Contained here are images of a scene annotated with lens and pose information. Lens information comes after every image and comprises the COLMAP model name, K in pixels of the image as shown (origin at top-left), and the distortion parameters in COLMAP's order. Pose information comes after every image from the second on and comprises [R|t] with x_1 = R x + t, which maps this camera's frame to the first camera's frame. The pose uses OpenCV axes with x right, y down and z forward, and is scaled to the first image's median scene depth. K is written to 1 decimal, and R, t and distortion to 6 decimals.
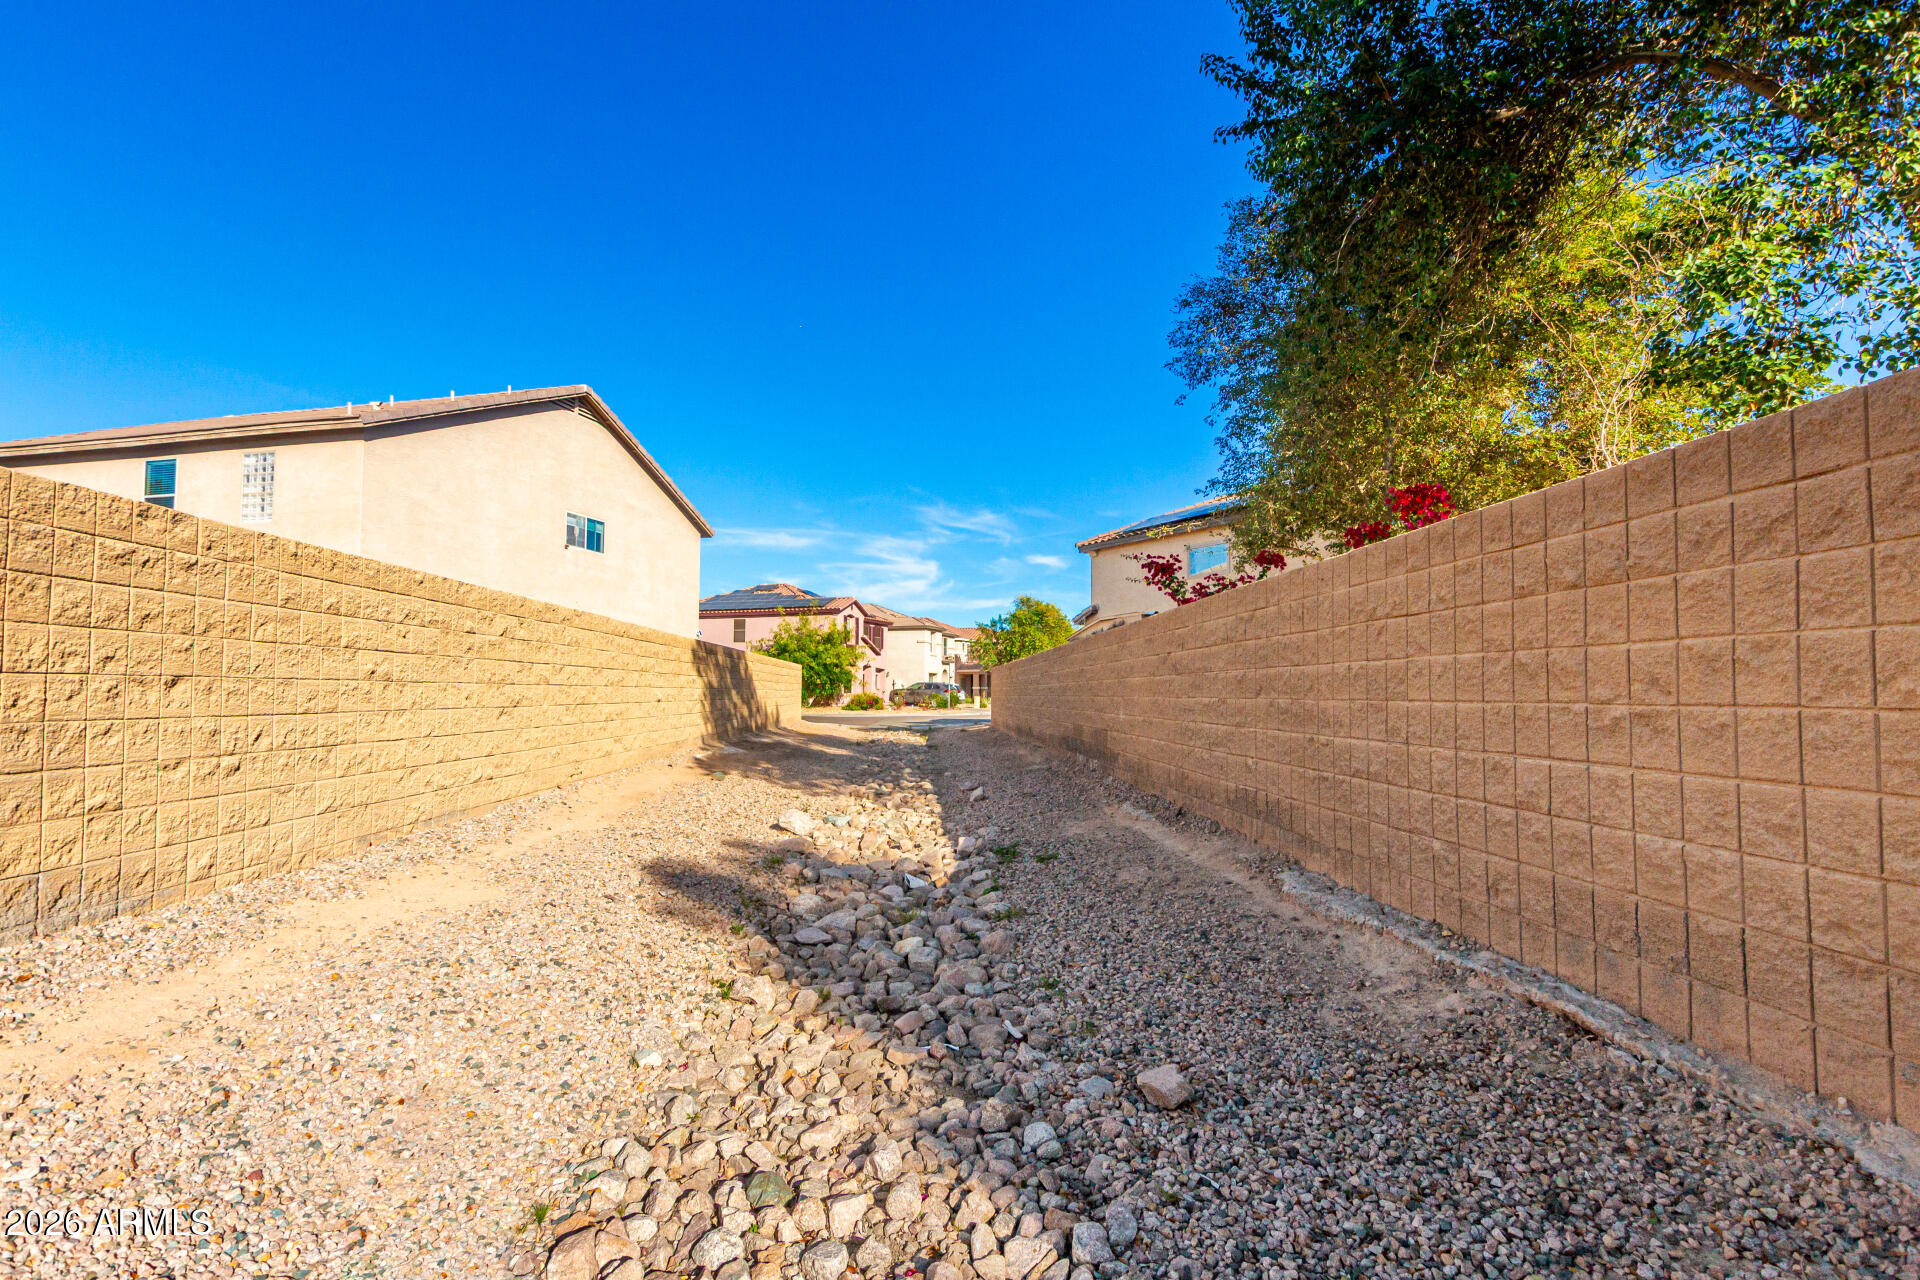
lens RADIAL K [[900.0, 0, 960.8], [0, 900.0, 647.3], [0, 0, 1]] dist [-0.001214, -0.006826]
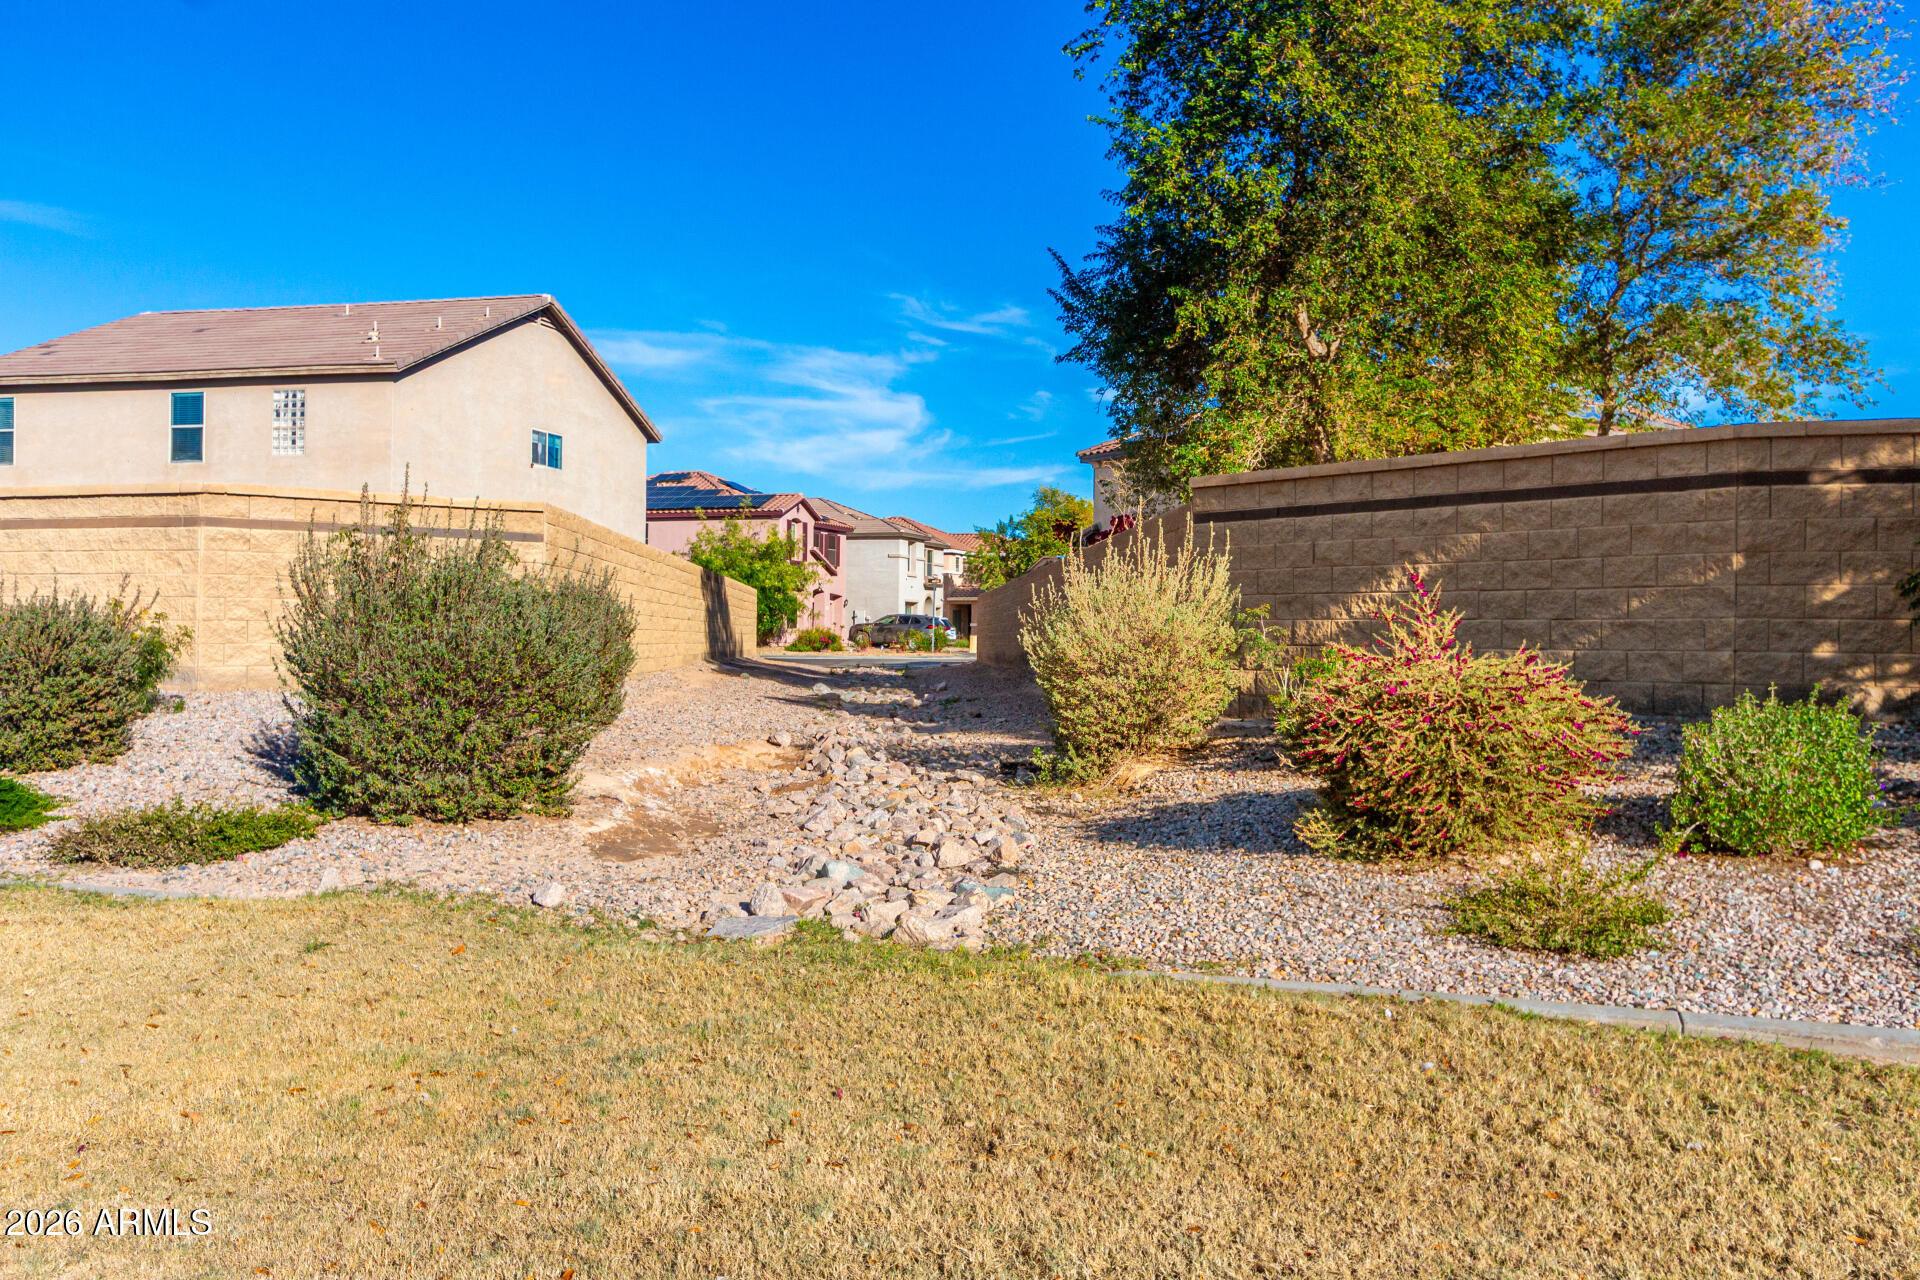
lens RADIAL K [[1829.1, 0, 960.0], [0, 1829.1, 637.4], [0, 0, 1]] dist [0.006982, 0.000000]
pose [[0.999956, 0.008261, -0.004346, 0.014512], [-0.008053, 0.998916, 0.045851, -0.009718], [0.004720, -0.045814, 0.998939, -0.452675]]
